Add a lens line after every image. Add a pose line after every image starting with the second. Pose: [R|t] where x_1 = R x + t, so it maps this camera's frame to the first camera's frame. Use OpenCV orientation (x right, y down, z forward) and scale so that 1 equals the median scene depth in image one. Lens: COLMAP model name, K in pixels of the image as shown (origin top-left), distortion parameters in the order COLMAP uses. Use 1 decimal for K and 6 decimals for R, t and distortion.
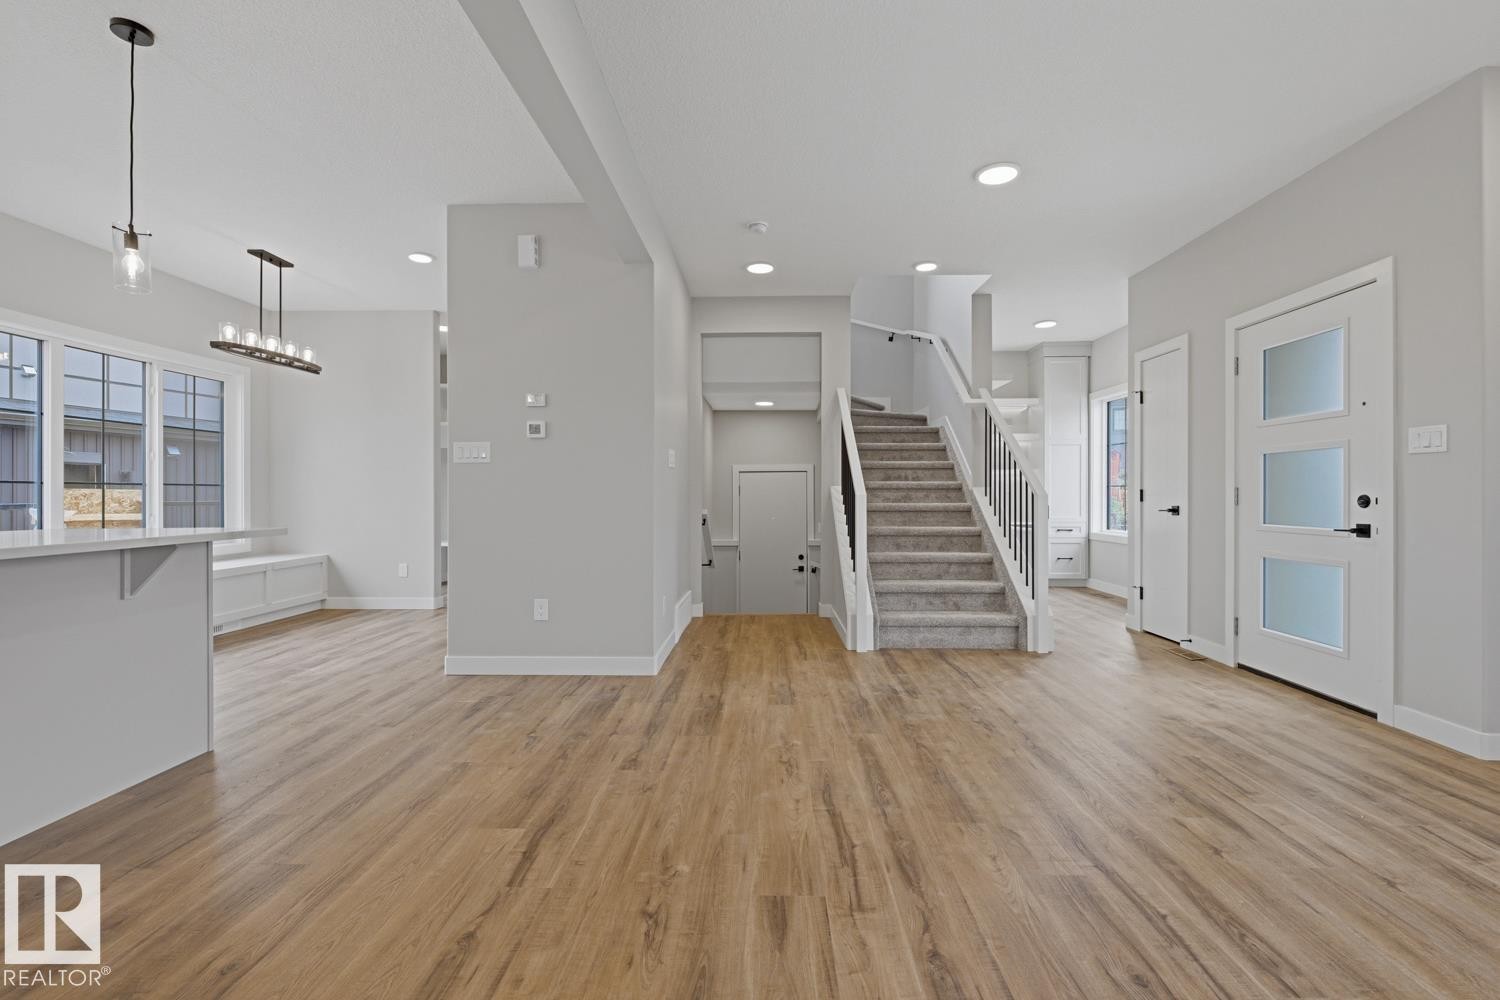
lens RADIAL K [[650.8, 0, 753.8], [0, 650.8, 495.7], [0, 0, 1]] dist [0.002789, -0.002941]
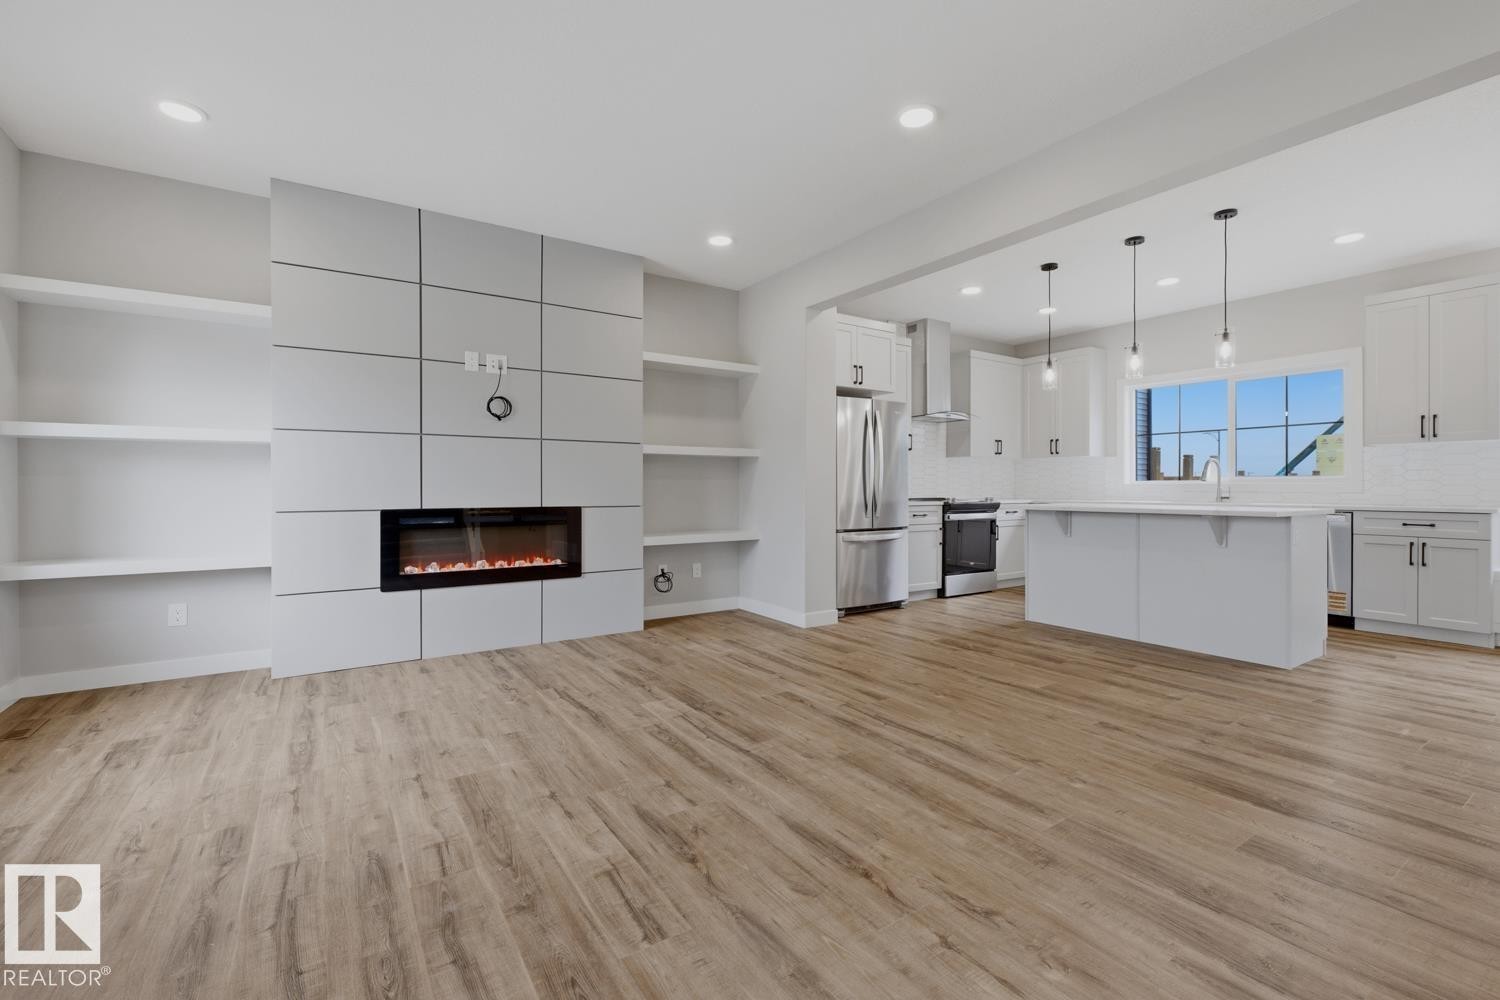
lens RADIAL K [[650.8, 0, 753.8], [0, 650.8, 486.4], [0, 0, 1]] dist [0.002789, -0.002941]
pose [[-0.821729, 0.000378, -0.569878, 1.095055], [-0.001187, 0.999996, 0.002375, -0.005877], [0.569877, 0.002628, -0.821726, 1.796949]]
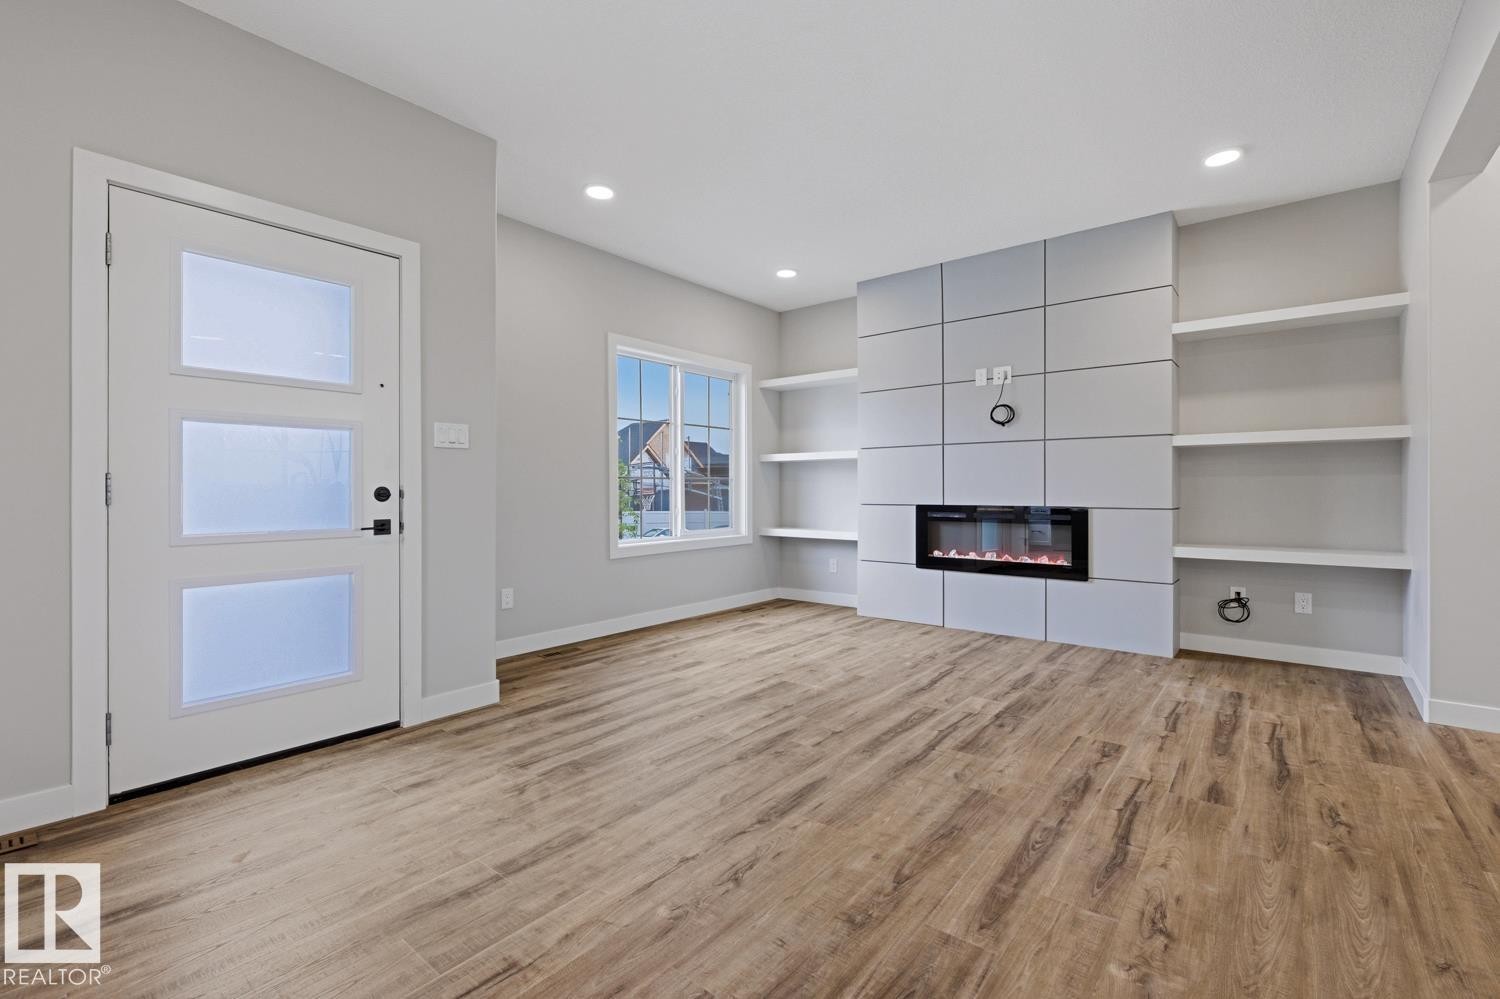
lens RADIAL K [[650.8, 0, 754.1], [0, 650.8, 493.3], [0, 0, 1]] dist [0.002789, -0.002941]
pose [[-0.791234, -0.001748, 0.611512, -0.022906], [0.003240, 0.999970, 0.007050, 0.003723], [-0.611506, 0.007560, -0.791204, 1.948853]]
